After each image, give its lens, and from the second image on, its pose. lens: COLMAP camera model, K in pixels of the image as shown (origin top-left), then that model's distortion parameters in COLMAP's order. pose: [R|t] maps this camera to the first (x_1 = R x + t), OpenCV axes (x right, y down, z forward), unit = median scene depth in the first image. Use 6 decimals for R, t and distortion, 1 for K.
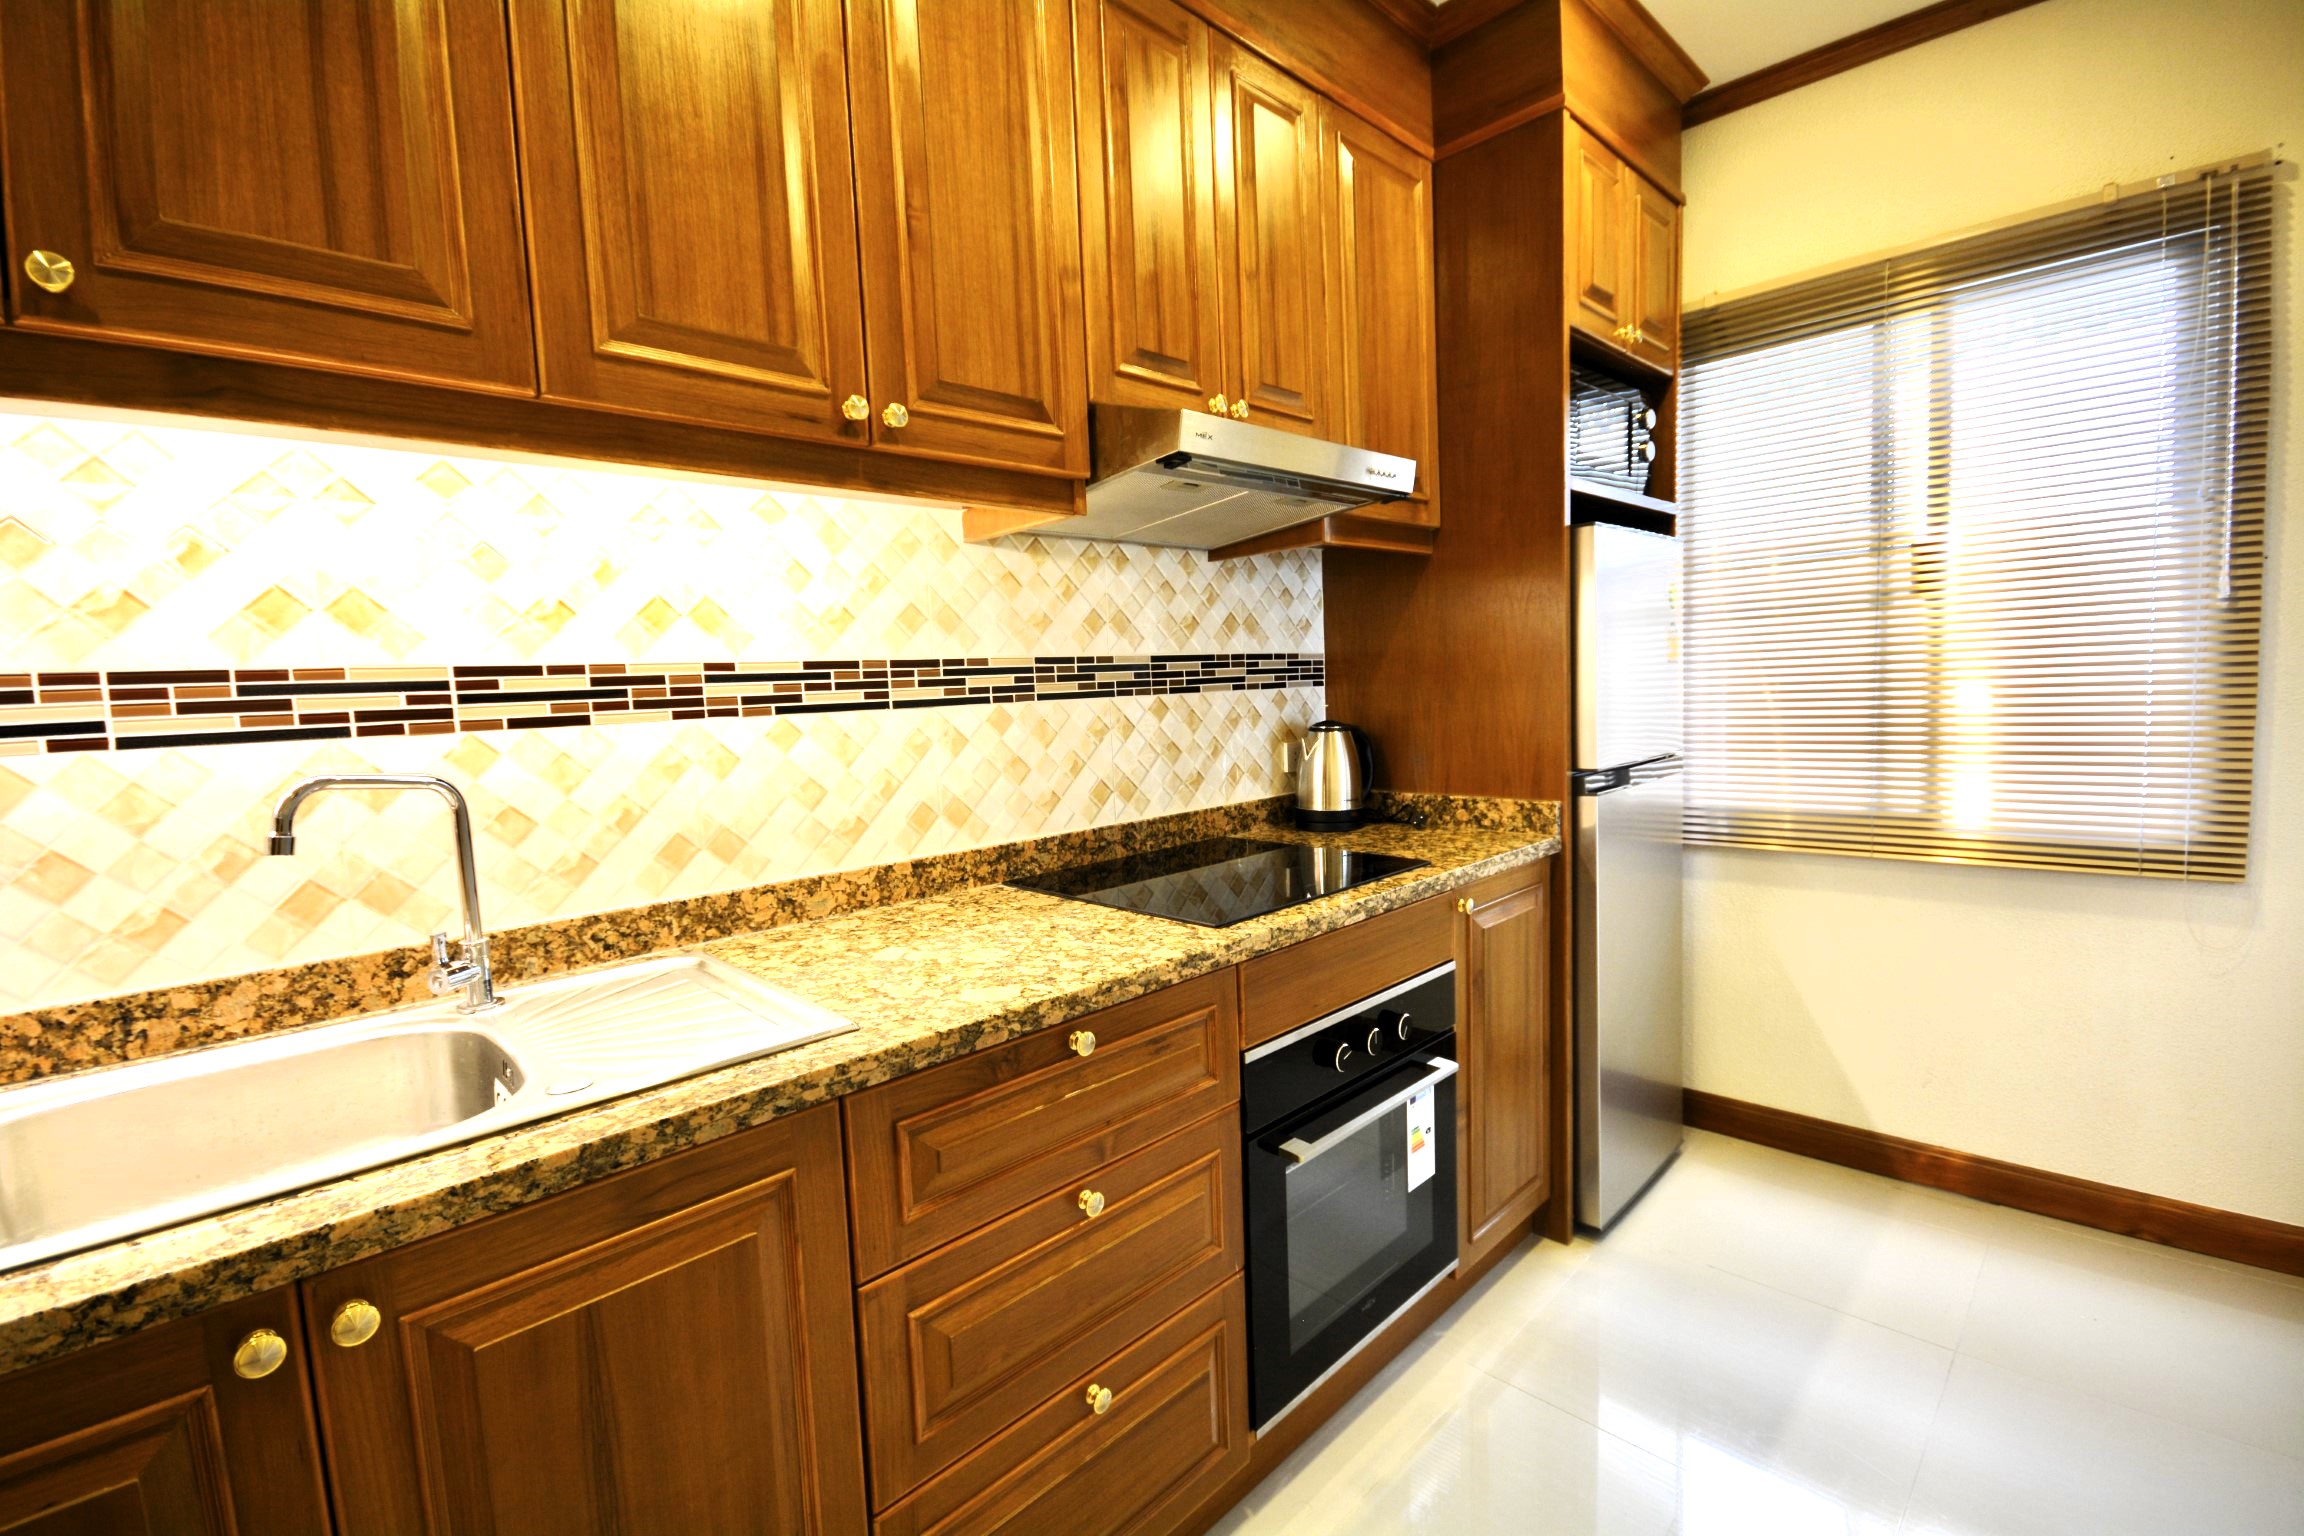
lens RADIAL K [[1016.4, 0, 1154.2], [0, 1016.4, 774.7], [0, 0, 1]] dist [-0.007637, -0.000440]
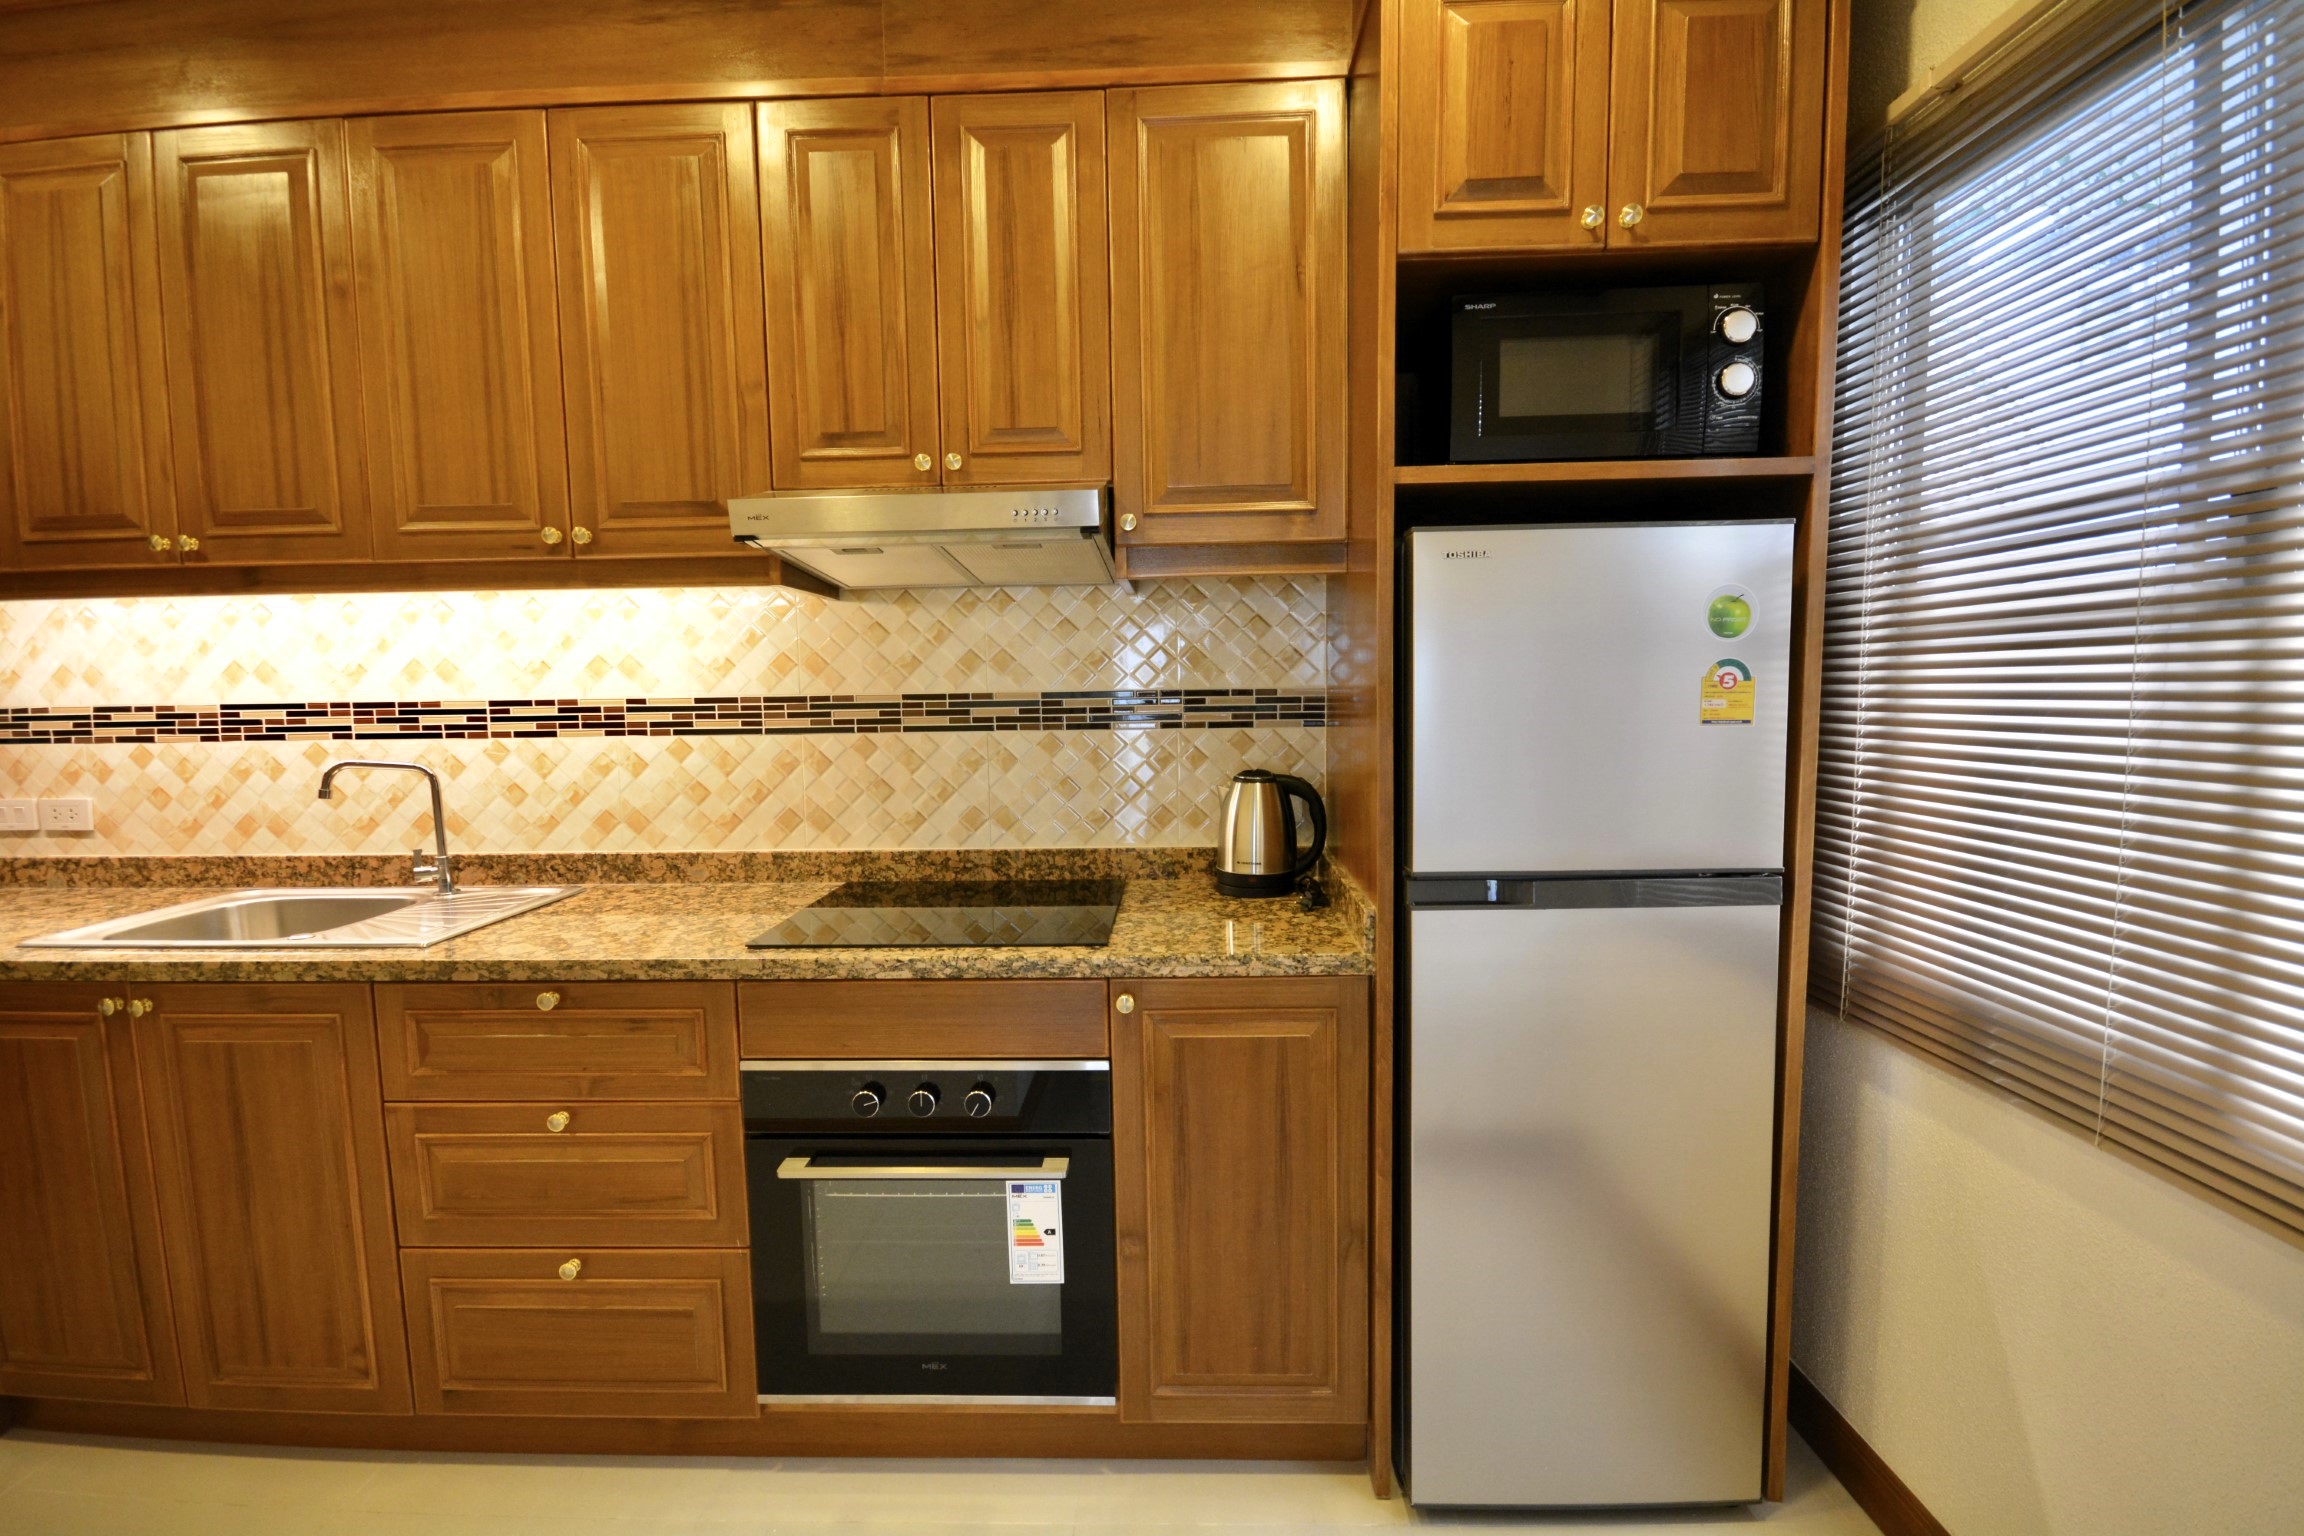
lens RADIAL K [[1011.5, 0, 1155.1], [0, 1011.5, 774.5], [0, 0, 1]] dist [-0.001927, -0.000329]
pose [[0.686670, 0.093857, -0.720885, 1.012748], [-0.078914, 0.995394, 0.054428, -0.122173], [0.722674, 0.019514, 0.690914, 0.461913]]
